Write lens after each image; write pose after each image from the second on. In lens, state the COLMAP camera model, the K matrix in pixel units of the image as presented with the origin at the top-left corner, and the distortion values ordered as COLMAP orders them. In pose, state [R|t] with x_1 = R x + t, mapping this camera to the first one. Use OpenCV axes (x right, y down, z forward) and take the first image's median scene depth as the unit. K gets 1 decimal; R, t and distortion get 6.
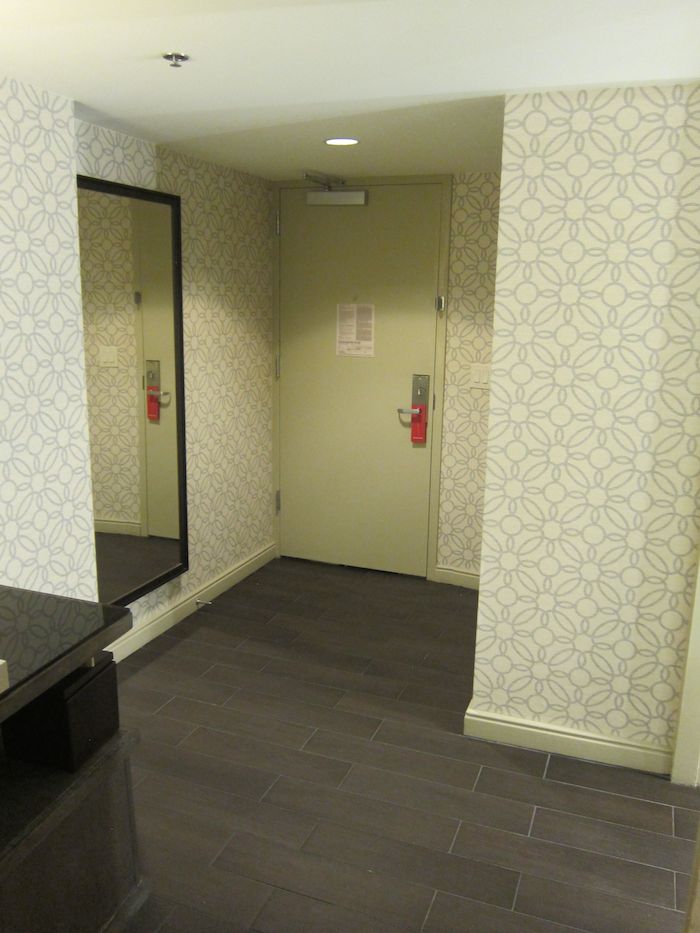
lens RADIAL K [[777.0, 0, 350.0], [0, 777.0, 466.5], [0, 0, 1]] dist [-0.056404, 0.005520]
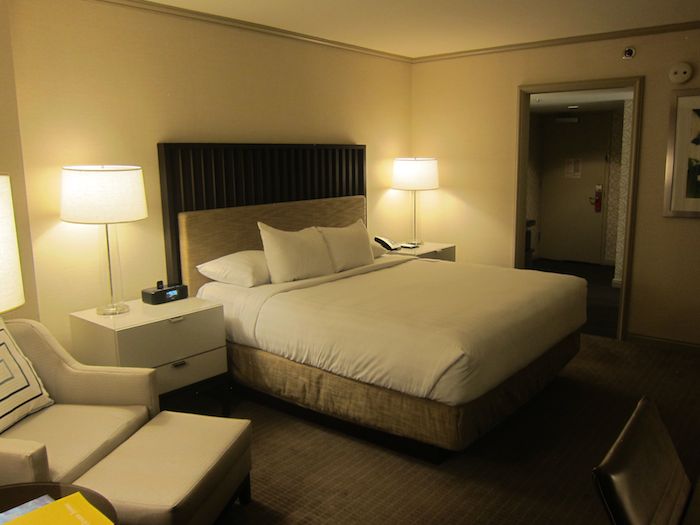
lens RADIAL K [[583.0, 0, 350.0], [0, 583.0, 262.5], [0, 0, 1]] dist [-0.056404, 0.005520]
pose [[0.950623, 0.020379, -0.309680, -0.104093], [-0.033501, 0.998749, -0.037111, 0.252979], [0.308536, 0.045653, 0.950116, -1.138927]]
